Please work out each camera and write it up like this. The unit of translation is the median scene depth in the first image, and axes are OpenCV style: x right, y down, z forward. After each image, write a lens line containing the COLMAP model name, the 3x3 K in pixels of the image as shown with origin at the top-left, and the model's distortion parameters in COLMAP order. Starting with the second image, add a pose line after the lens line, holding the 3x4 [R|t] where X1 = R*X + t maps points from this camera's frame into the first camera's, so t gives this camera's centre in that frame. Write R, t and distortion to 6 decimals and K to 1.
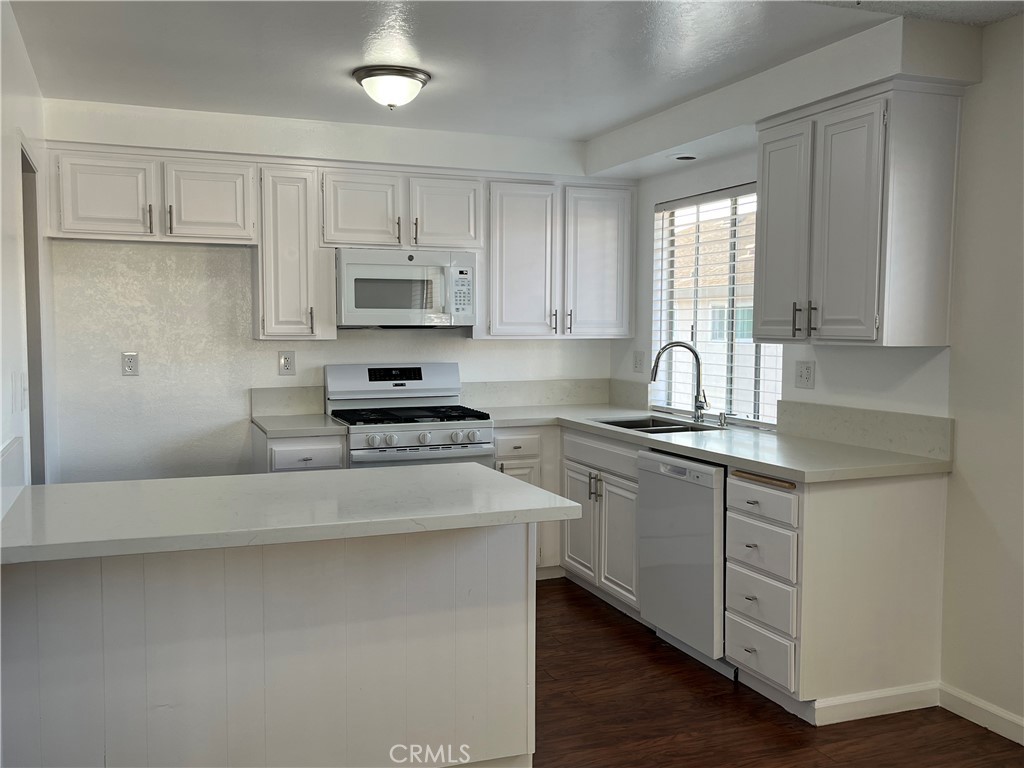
lens RADIAL K [[969.5, 0, 513.0], [0, 969.5, 403.3], [0, 0, 1]] dist [0.005607, 0.000000]
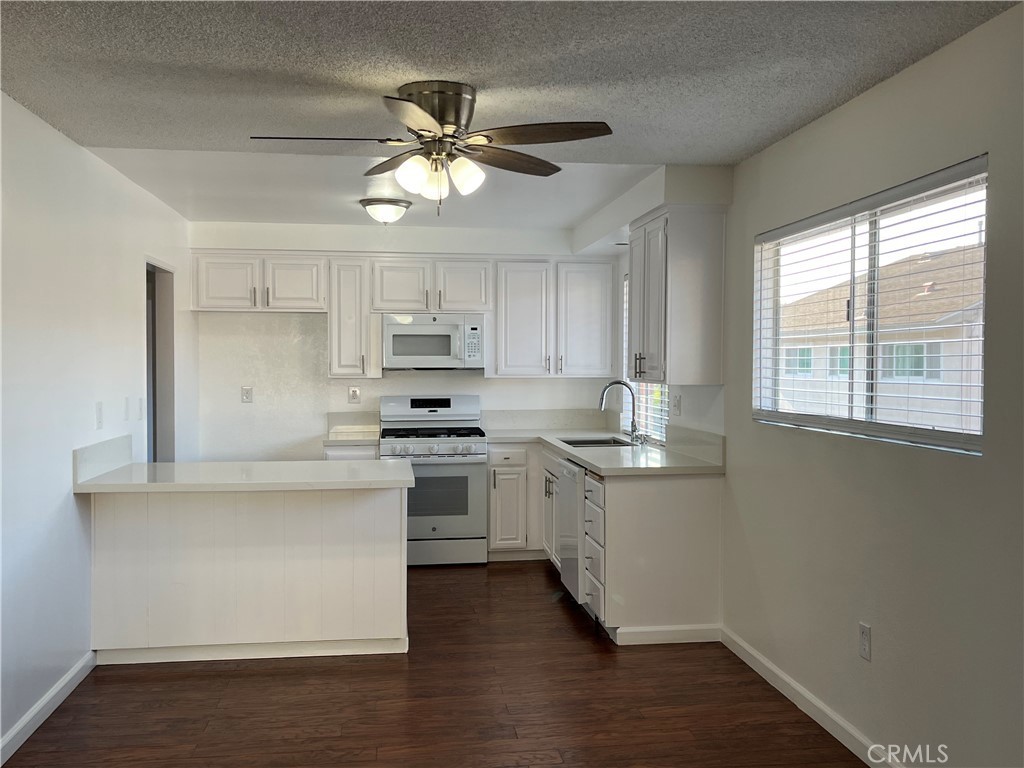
lens RADIAL K [[969.5, 0, 515.2], [0, 969.5, 384.0], [0, 0, 1]] dist [0.005607, 0.000000]
pose [[0.971190, 0.004216, -0.238271, 0.342345], [-0.017664, 0.998367, -0.054333, 0.015875], [0.237652, 0.056977, 0.969678, -0.315301]]
